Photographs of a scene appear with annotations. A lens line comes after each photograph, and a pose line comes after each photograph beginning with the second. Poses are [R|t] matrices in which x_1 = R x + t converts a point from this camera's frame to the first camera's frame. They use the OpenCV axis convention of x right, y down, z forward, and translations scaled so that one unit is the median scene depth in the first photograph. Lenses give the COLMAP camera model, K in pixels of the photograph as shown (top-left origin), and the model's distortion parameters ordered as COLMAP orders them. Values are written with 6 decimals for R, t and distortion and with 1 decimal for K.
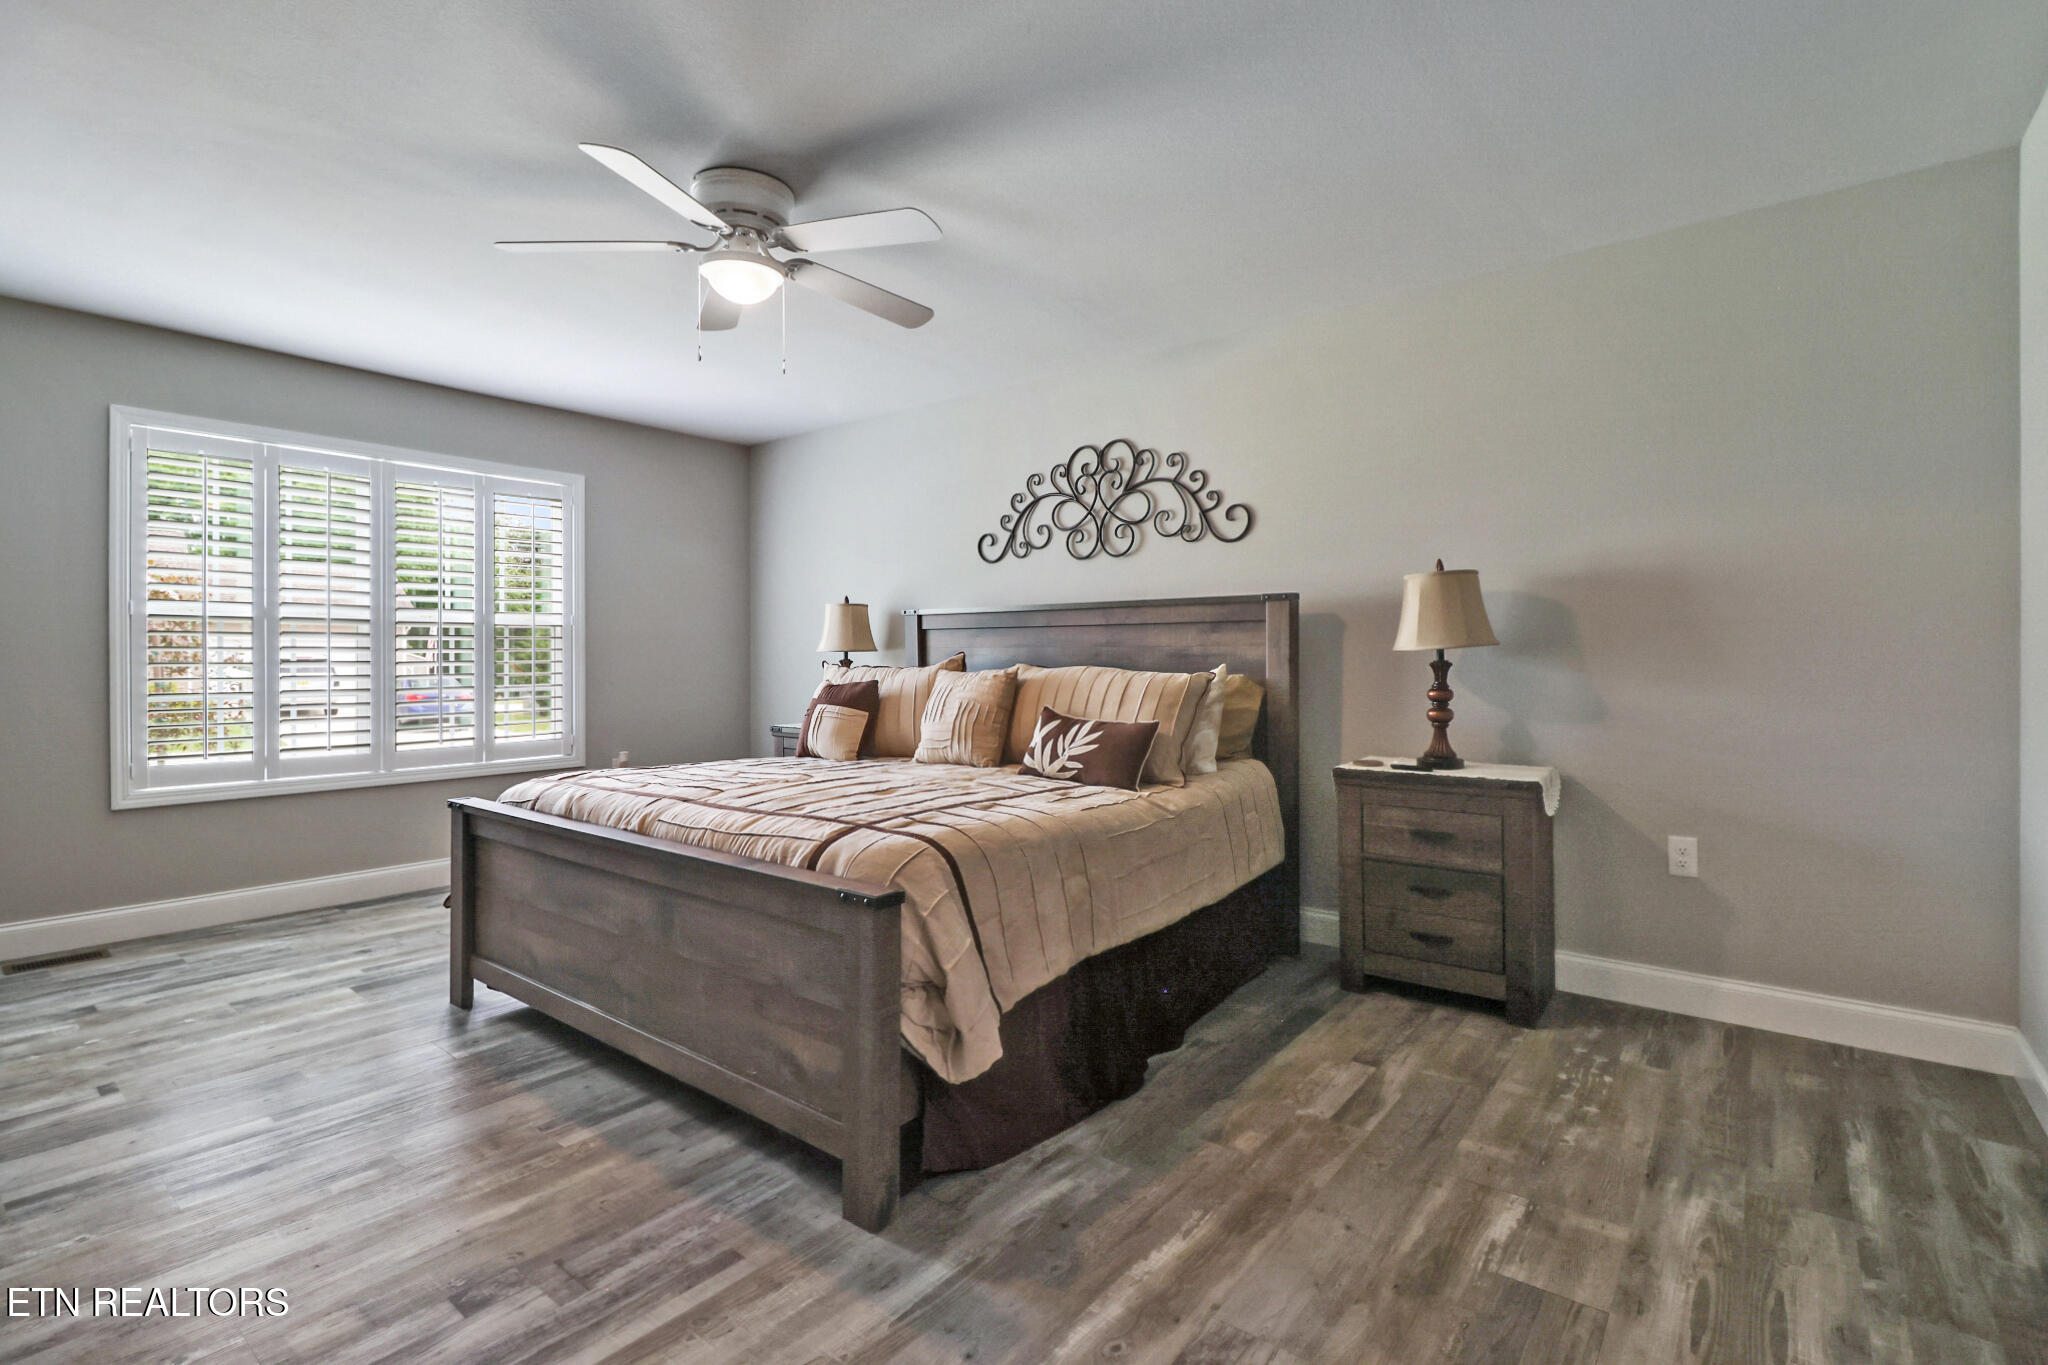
lens RADIAL K [[947.2, 0, 1032.4], [0, 947.2, 654.1], [0, 0, 1]] dist [0.004669, -0.015580]
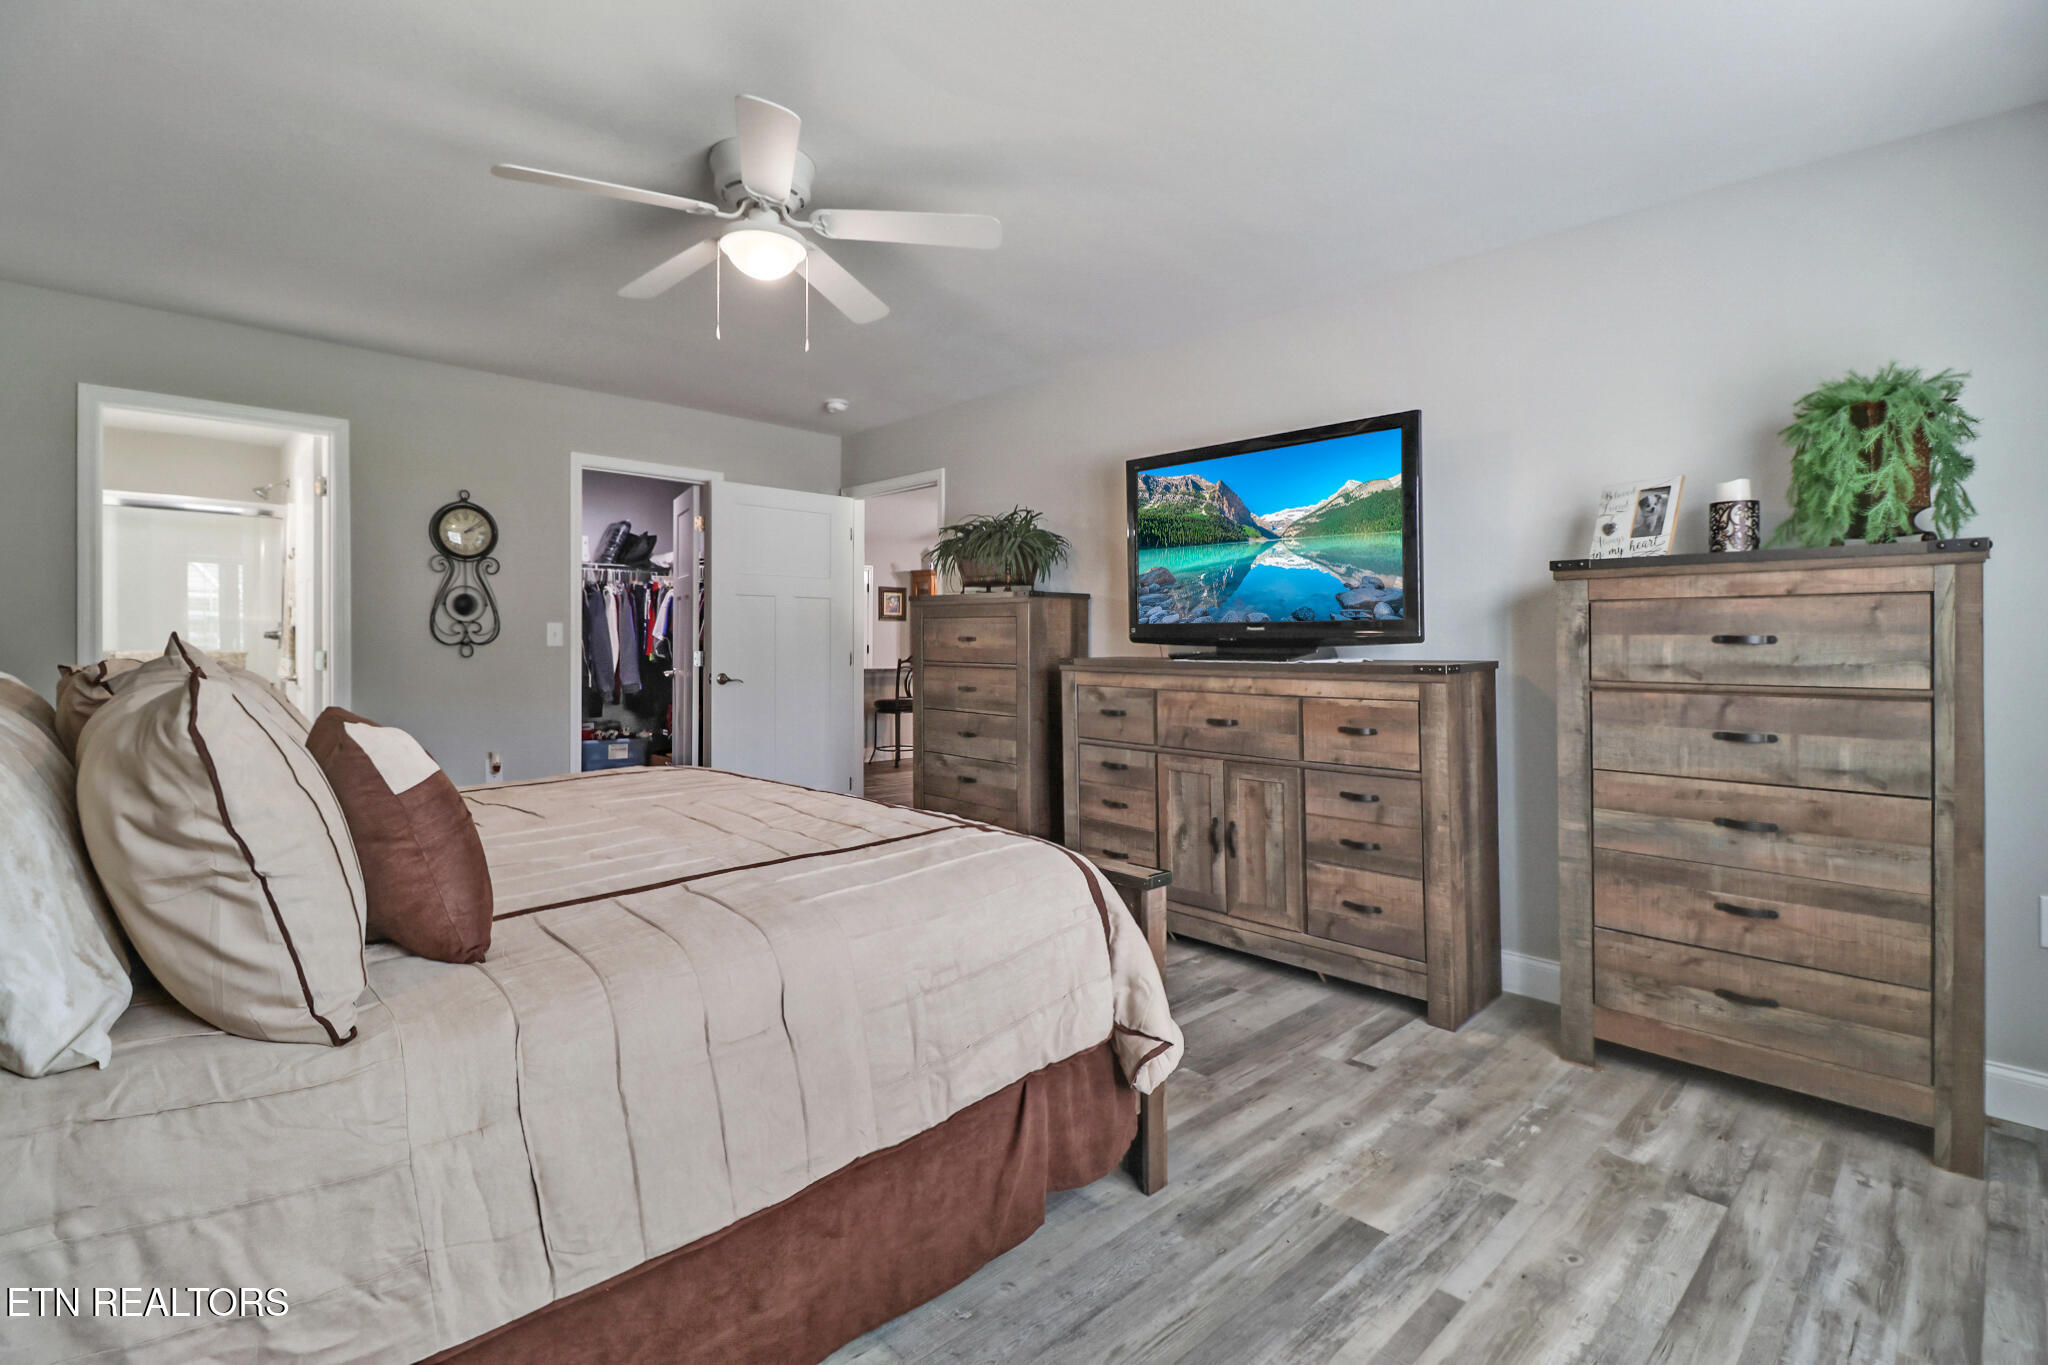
lens RADIAL K [[947.2, 0, 1032.4], [0, 947.2, 654.1], [0, 0, 1]] dist [0.004669, -0.015580]
pose [[-0.989817, -0.008659, 0.142080, -0.595806], [-0.007585, 0.999938, 0.008102, 0.000707], [-0.142141, 0.006942, -0.989822, 1.611610]]
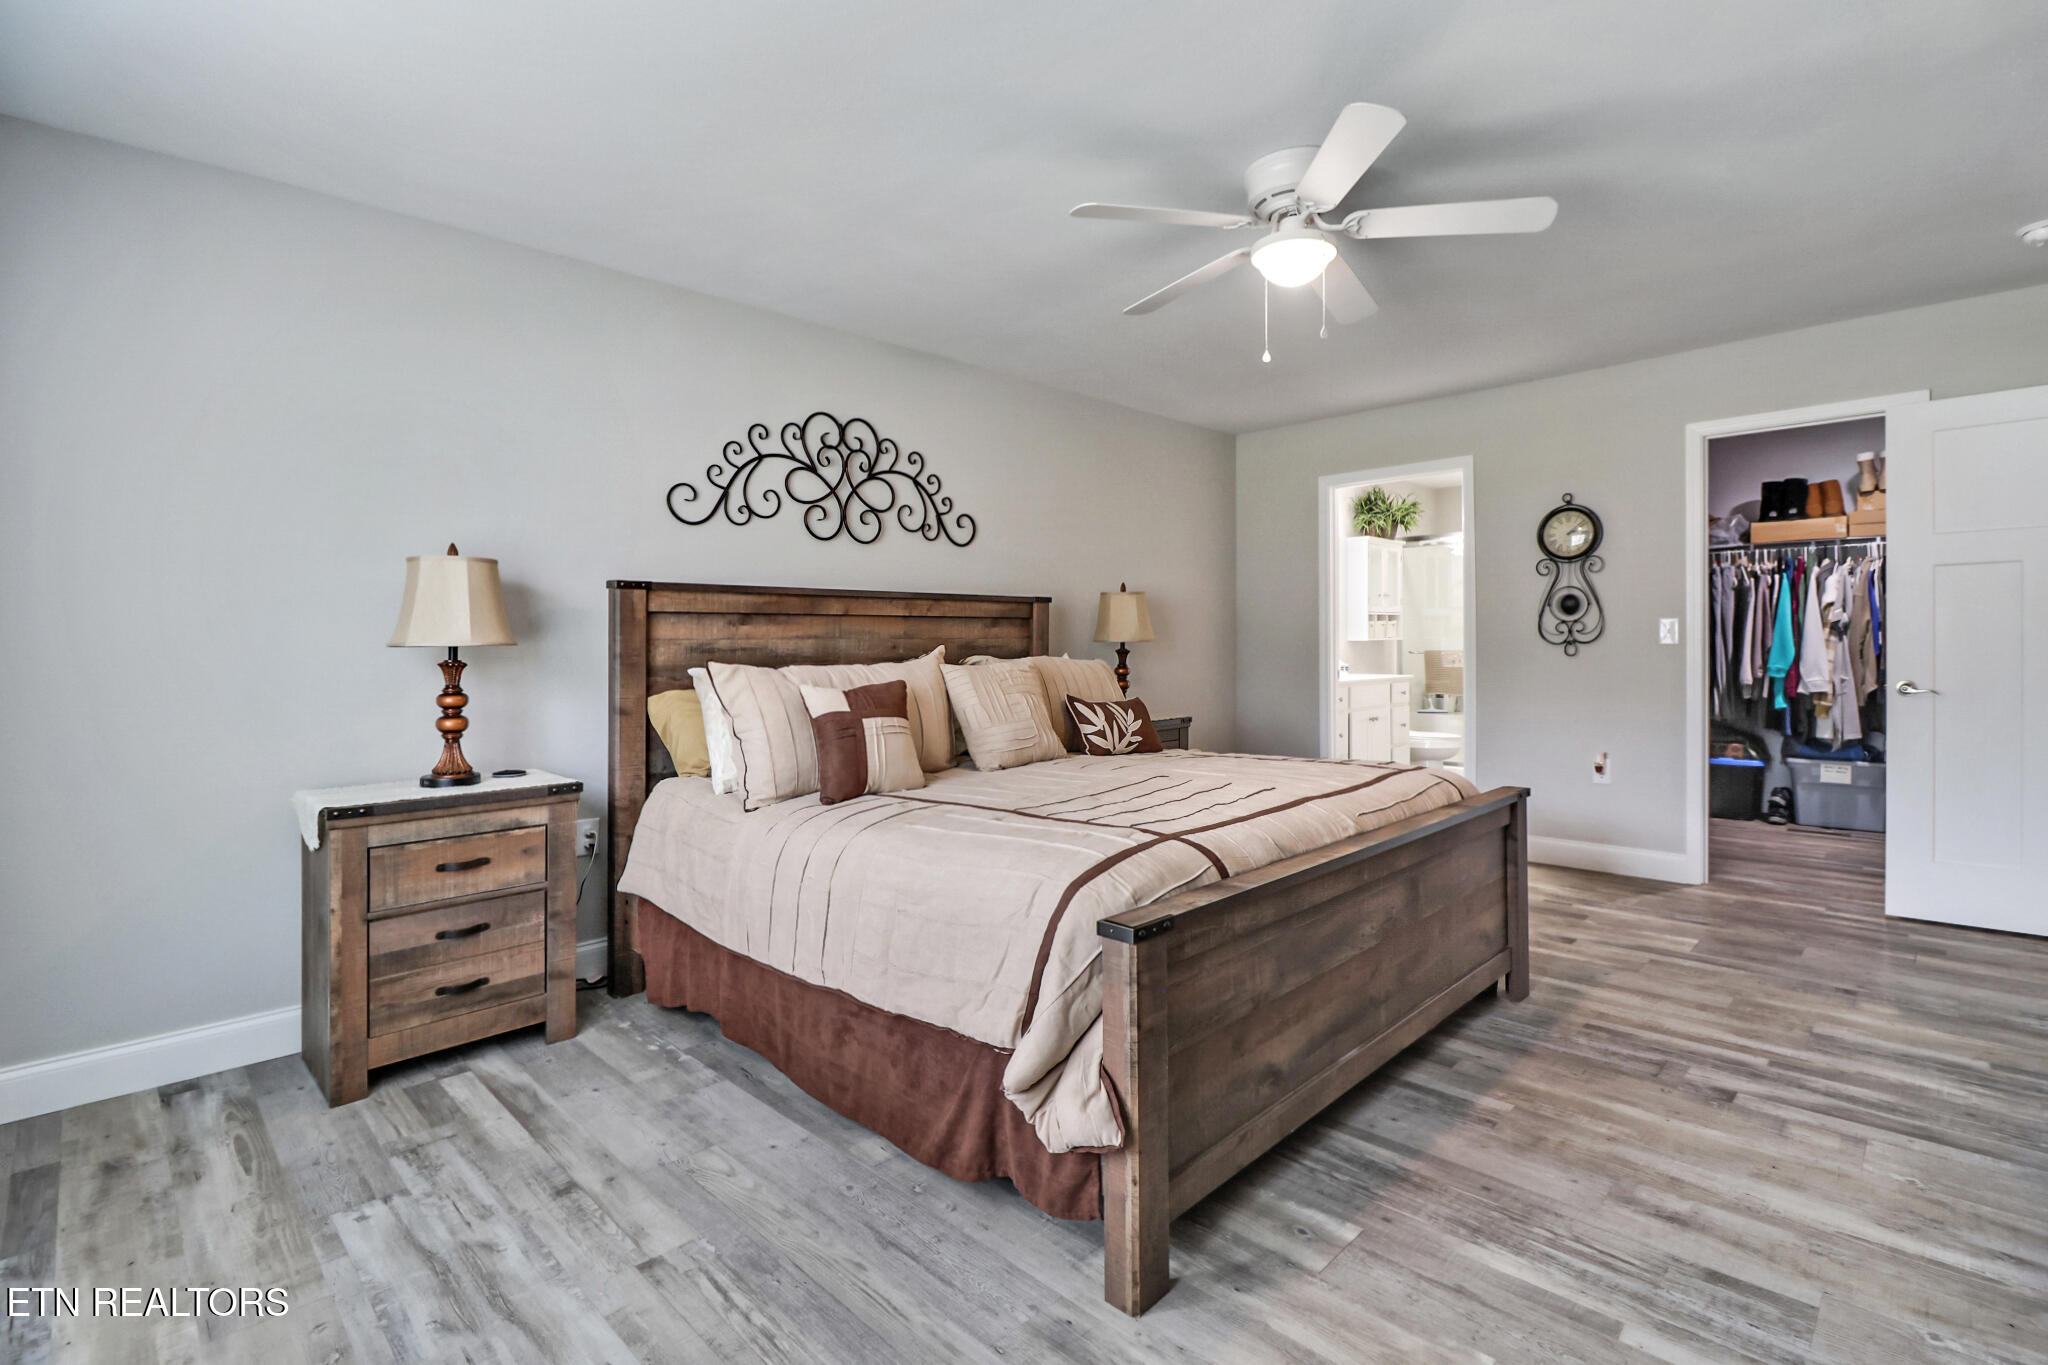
lens RADIAL K [[947.2, 0, 1032.4], [0, 947.2, 654.1], [0, 0, 1]] dist [0.004669, -0.015580]
pose [[0.114595, -0.005896, 0.993395, -1.100071], [0.010264, 0.999936, 0.004751, 0.005317], [-0.993359, 0.009652, 0.114649, 0.967773]]
